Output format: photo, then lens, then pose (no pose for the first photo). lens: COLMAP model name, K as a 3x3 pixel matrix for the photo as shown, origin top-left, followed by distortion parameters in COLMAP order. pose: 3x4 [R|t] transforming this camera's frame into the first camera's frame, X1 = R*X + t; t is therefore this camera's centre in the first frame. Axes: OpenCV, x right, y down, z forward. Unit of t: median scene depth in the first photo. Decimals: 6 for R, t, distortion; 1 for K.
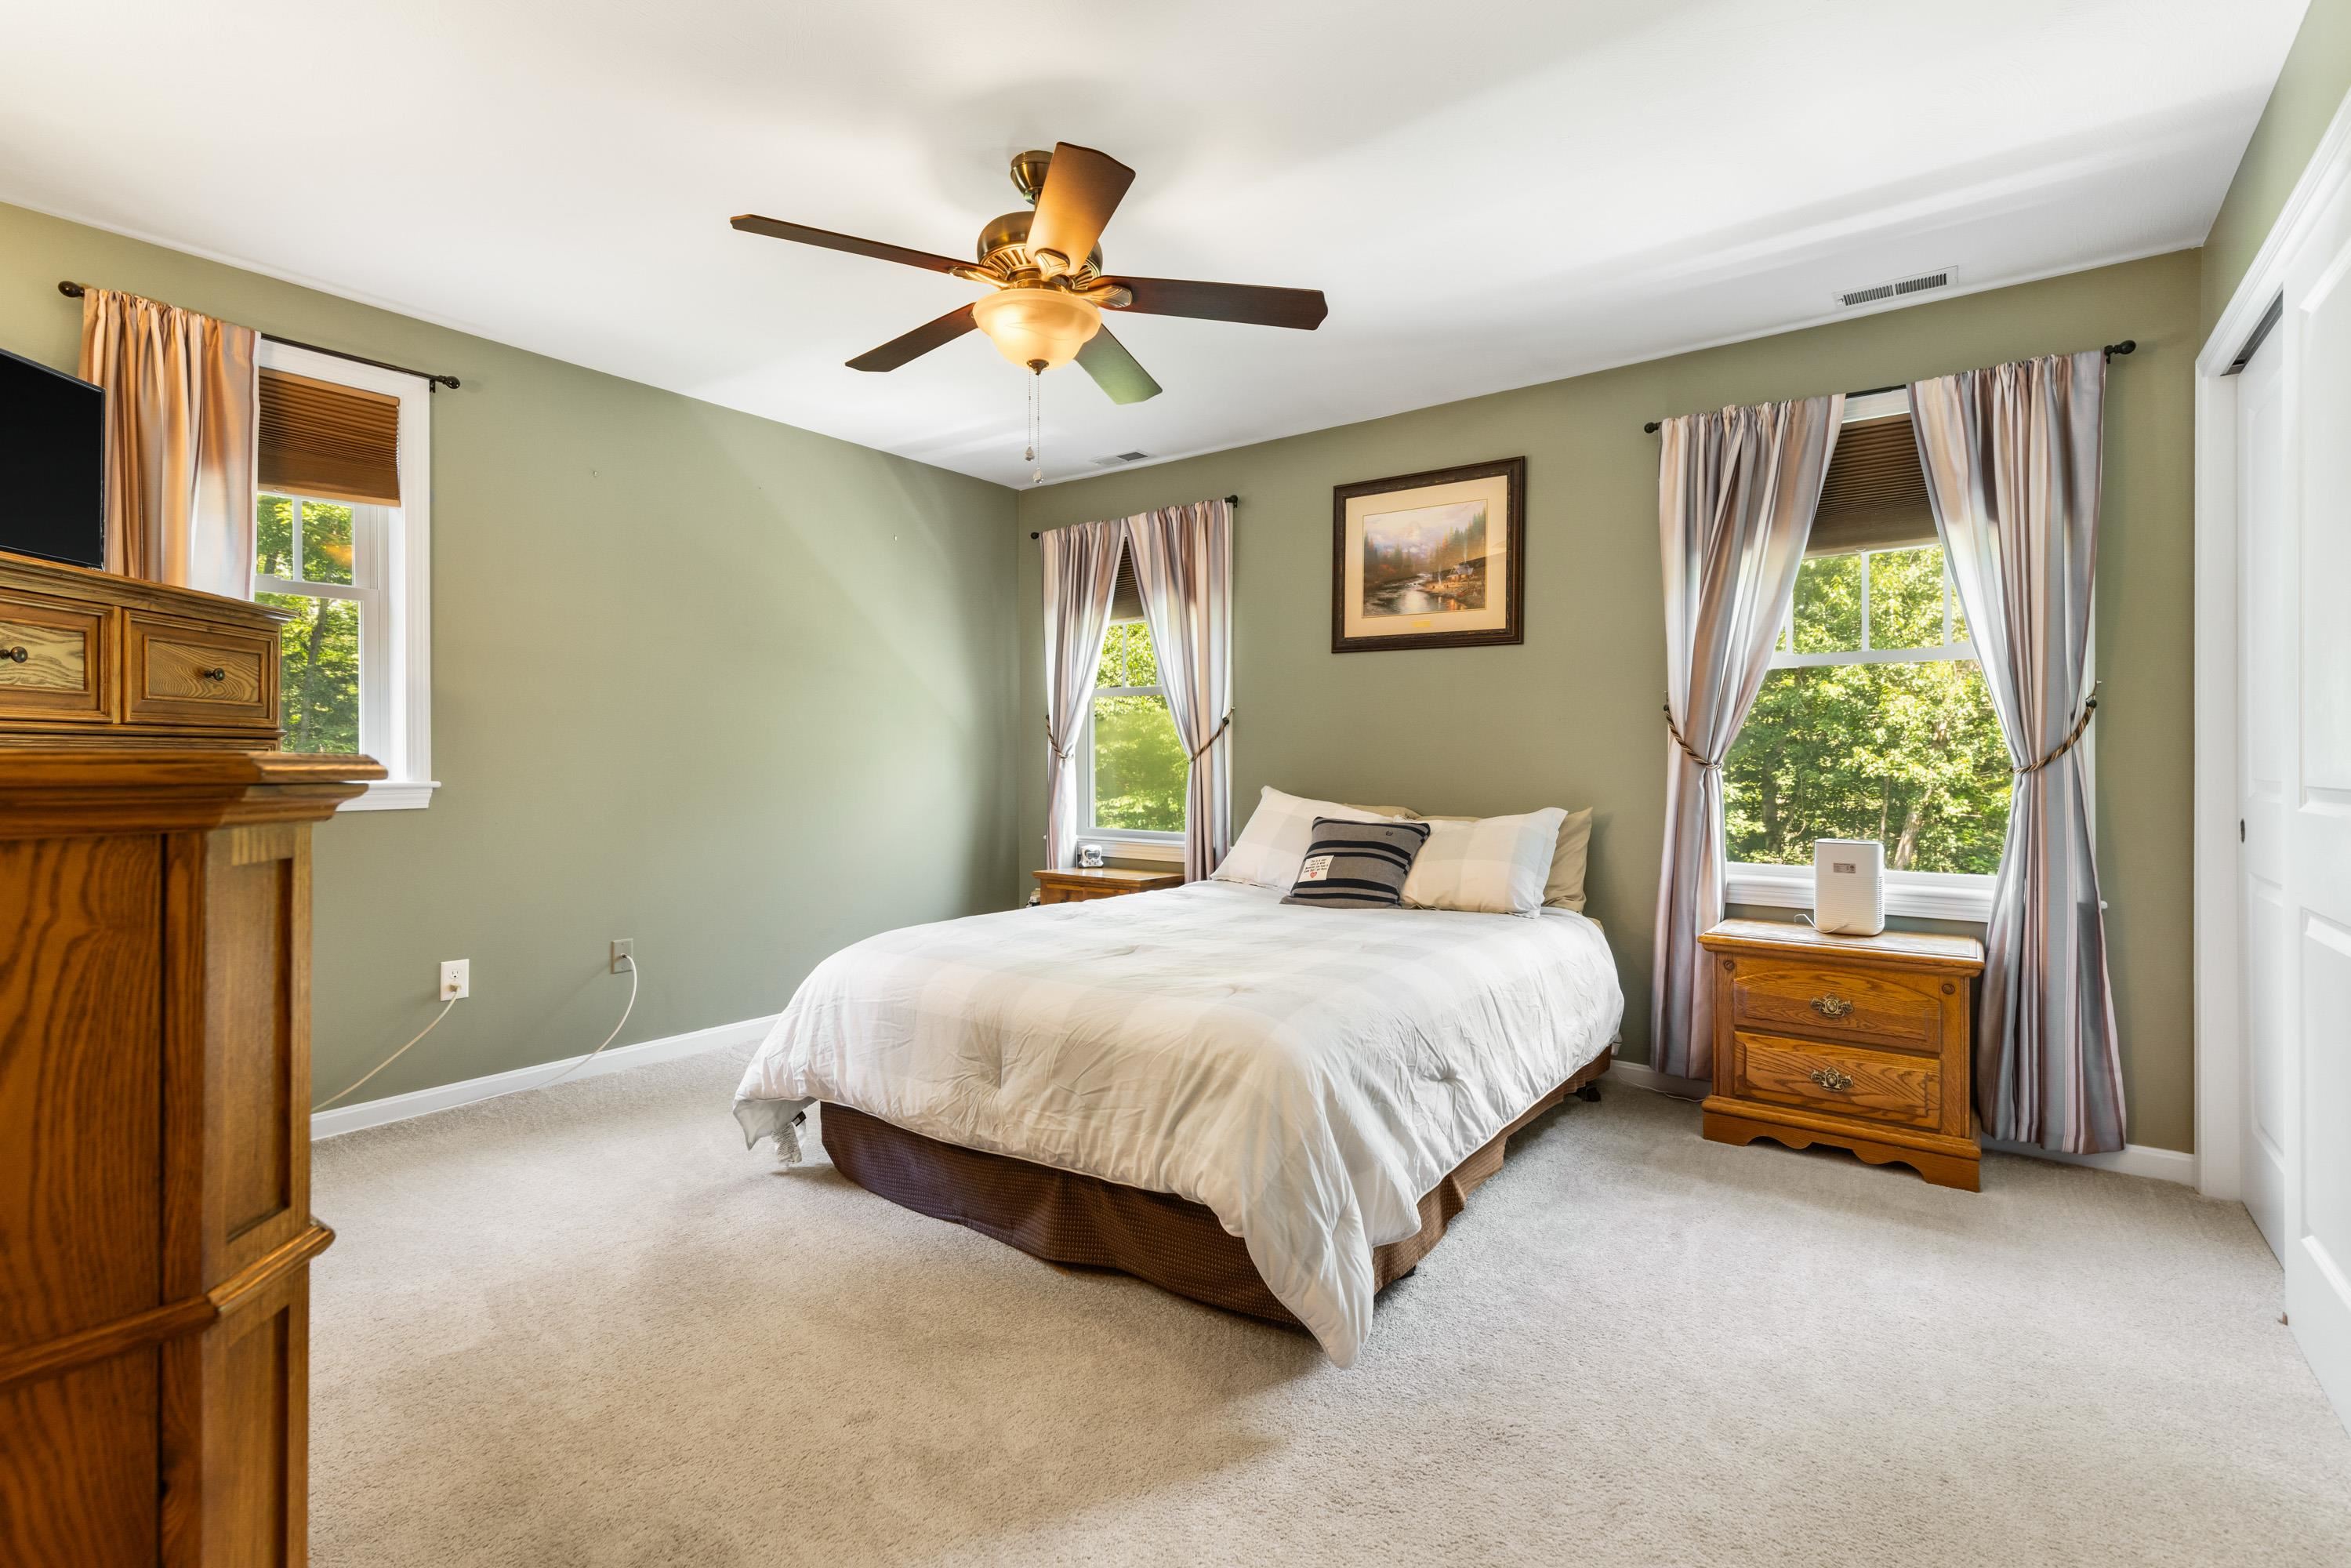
lens RADIAL K [[1050.9, 0, 1173.2], [0, 1050.9, 767.6], [0, 0, 1]] dist [0.002664, 0.000446]
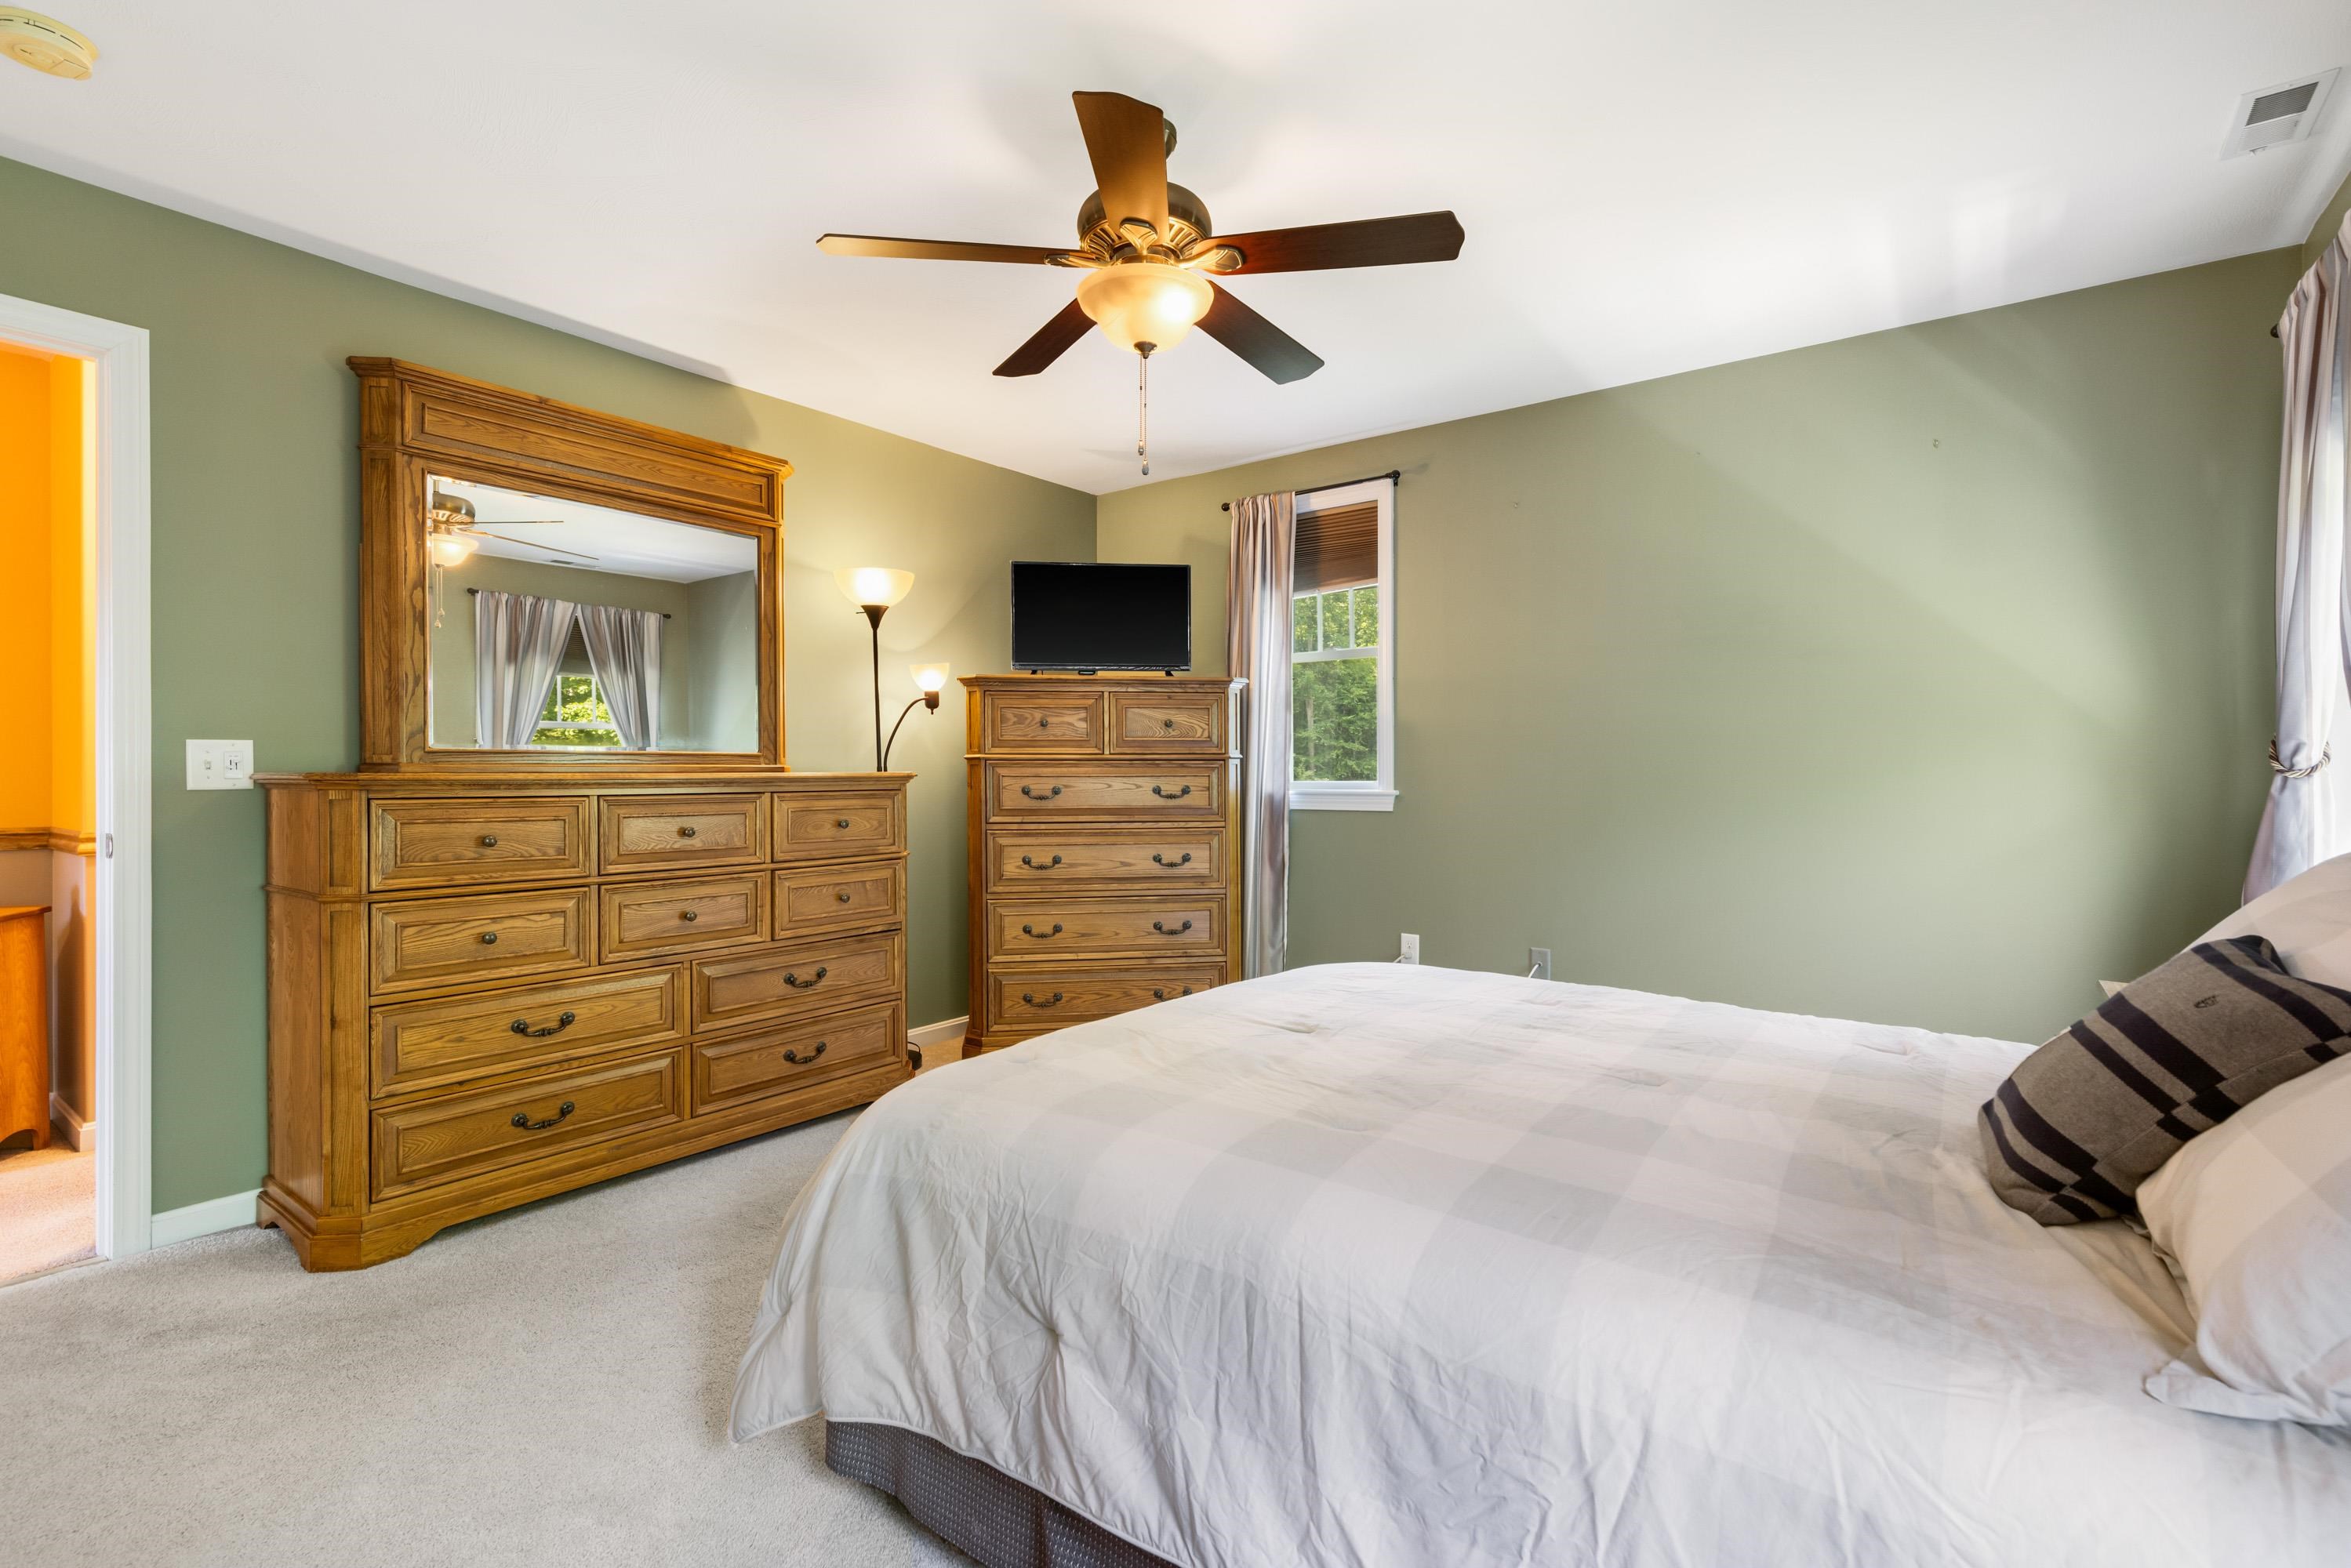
lens RADIAL K [[1050.7, 0, 1175.0], [0, 1050.7, 781.4], [0, 0, 1]] dist [0.002664, 0.000446]
pose [[-0.003102, 0.009620, -0.999949, 0.480950], [-0.009217, 0.999911, 0.009648, -0.006603], [0.999953, 0.009246, -0.003013, 0.614835]]
